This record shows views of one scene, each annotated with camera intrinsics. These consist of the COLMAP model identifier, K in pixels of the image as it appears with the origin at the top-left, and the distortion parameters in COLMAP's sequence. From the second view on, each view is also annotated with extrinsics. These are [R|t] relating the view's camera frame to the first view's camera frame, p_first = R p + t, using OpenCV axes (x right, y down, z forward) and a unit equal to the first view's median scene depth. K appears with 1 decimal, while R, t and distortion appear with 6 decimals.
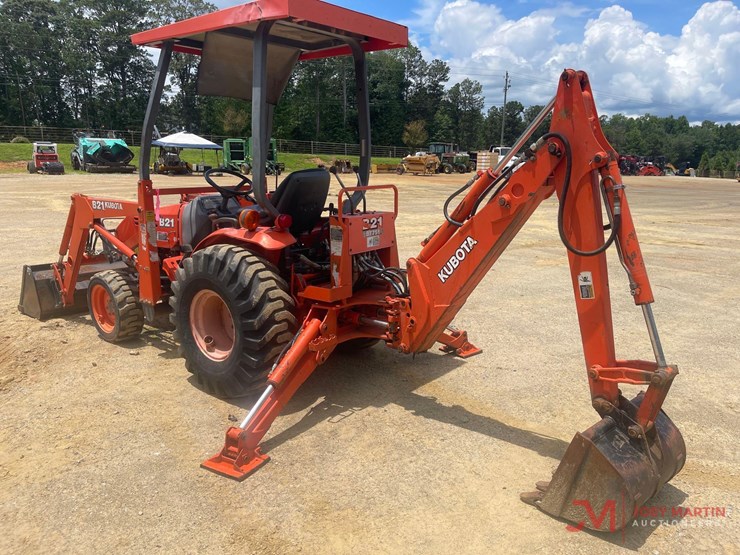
lens RADIAL K [[559.8, 0, 364.1], [0, 559.8, 283.2], [0, 0, 1]] dist [0.073032, -0.098762]
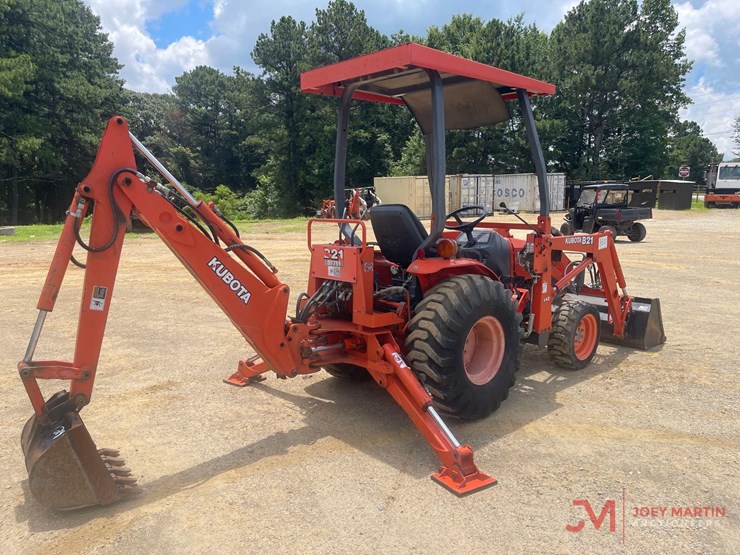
lens RADIAL K [[559.8, 0, 363.3], [0, 559.8, 285.1], [0, 0, 1]] dist [0.073032, -0.098762]
pose [[-0.136823, 0.144369, -0.980019, 0.060676], [-0.218236, 0.960623, 0.171980, -0.014144], [0.966257, 0.237406, -0.099929, 0.068008]]
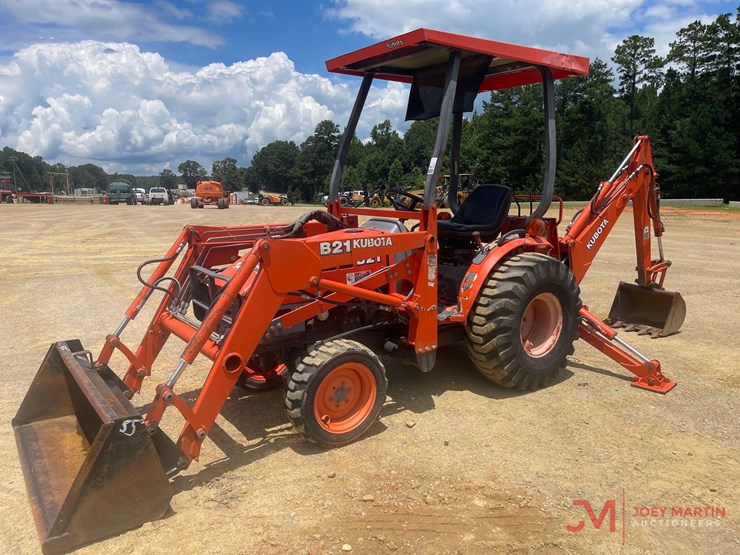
lens RADIAL K [[559.8, 0, 371.0], [0, 559.8, 278.8], [0, 0, 1]] dist [0.073032, -0.098762]
pose [[0.249878, -0.171994, 0.952879, -0.083150], [0.212385, 0.969868, 0.119366, -0.012980], [-0.944697, 0.172551, 0.278878, 0.058834]]
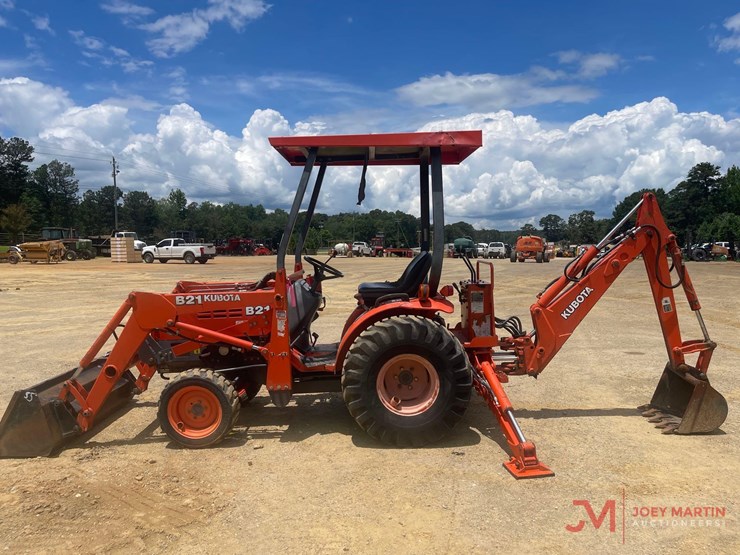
lens RADIAL K [[559.8, 0, 368.6], [0, 559.8, 282.4], [0, 0, 1]] dist [0.073032, -0.098762]
pose [[0.766449, -0.072111, 0.638245, -0.063019], [0.163840, 0.982756, -0.085716, -0.002818], [-0.621058, 0.170267, 0.765047, 0.007170]]
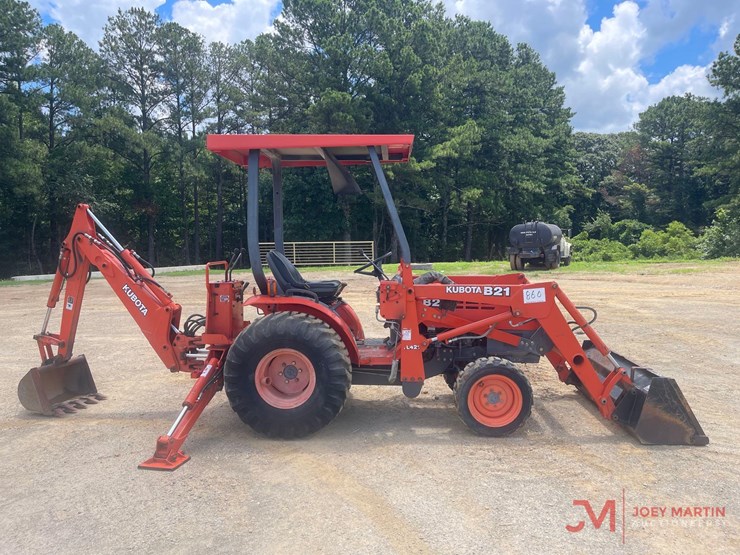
lens RADIAL K [[559.8, 0, 365.0], [0, 559.8, 276.6], [0, 0, 1]] dist [0.073032, -0.098762]
pose [[-0.801097, 0.042861, -0.596998, 0.032604], [-0.123908, 0.963949, 0.235475, -0.029877], [0.585569, 0.262611, -0.766906, 0.133693]]
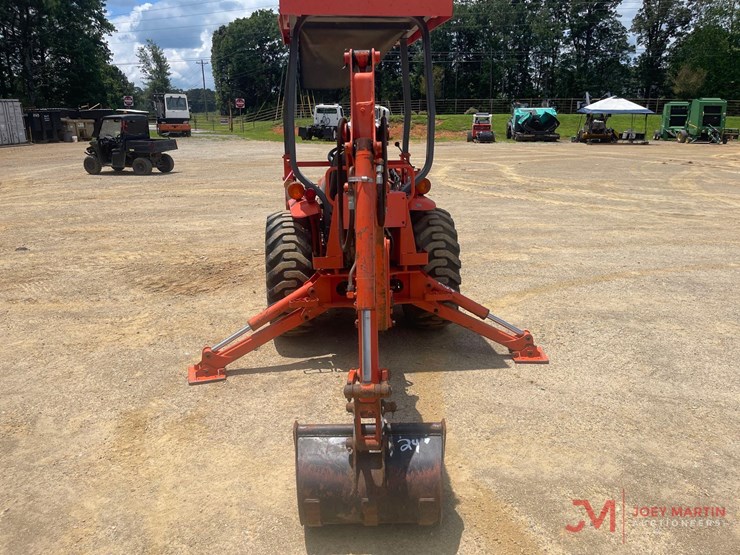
lens RADIAL K [[559.8, 0, 368.8], [0, 559.8, 290.7], [0, 0, 1]] dist [0.073032, -0.098762]
pose [[0.730140, 0.181147, -0.658848, 0.042091], [-0.136258, 0.983453, 0.119393, -0.003949], [0.669574, 0.002600, 0.742741, 0.013036]]
